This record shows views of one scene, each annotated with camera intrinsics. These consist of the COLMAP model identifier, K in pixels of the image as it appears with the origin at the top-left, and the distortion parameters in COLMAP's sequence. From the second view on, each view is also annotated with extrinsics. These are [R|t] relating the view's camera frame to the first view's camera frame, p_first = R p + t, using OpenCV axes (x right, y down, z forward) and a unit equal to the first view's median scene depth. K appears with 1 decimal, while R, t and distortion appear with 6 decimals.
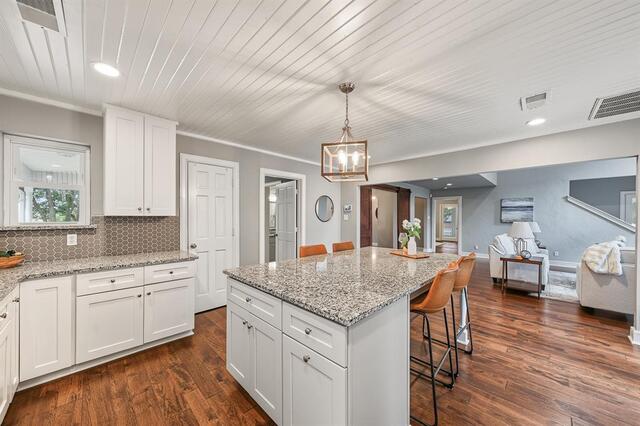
lens RADIAL K [[234.1, 0, 321.1], [0, 234.1, 215.8], [0, 0, 1]] dist [0.000868, 0.000065]
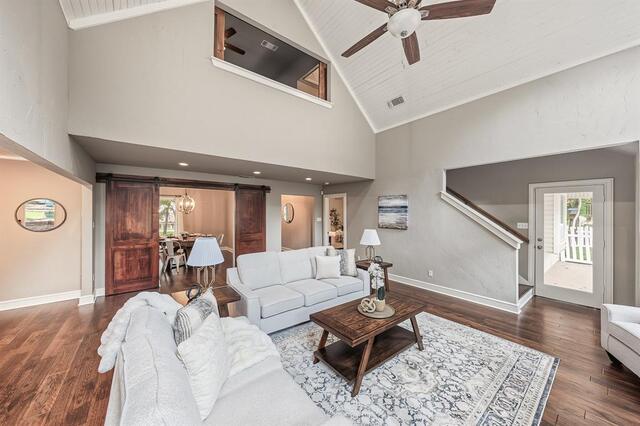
lens RADIAL K [[224.9, 0, 314.6], [0, 224.9, 212.2], [0, 0, 1]] dist [-0.001477, -0.000051]
pose [[0.991478, -0.005912, -0.130142, 0.707631], [0.006363, 0.999975, 0.003043, -0.026243], [0.130121, -0.003846, 0.991491, 0.264550]]
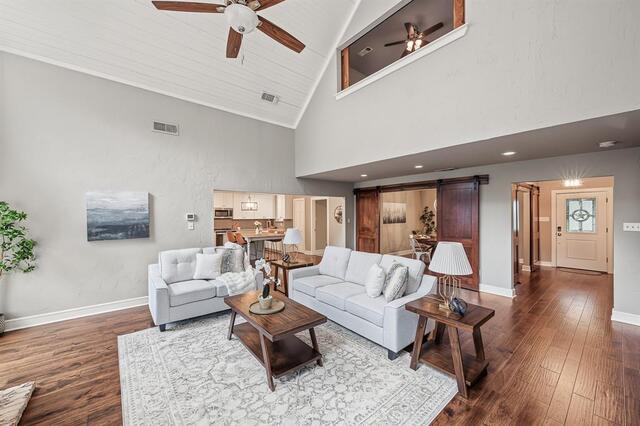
lens RADIAL K [[249.9, 0, 319.6], [0, 249.9, 214.6], [0, 0, 1]] dist [0.003018, 0.000102]
pose [[-0.110585, 0.003807, -0.993859, 1.078628], [0.006398, 0.999975, 0.003119, -0.024206], [0.993846, -0.006014, -0.110606, 0.681654]]
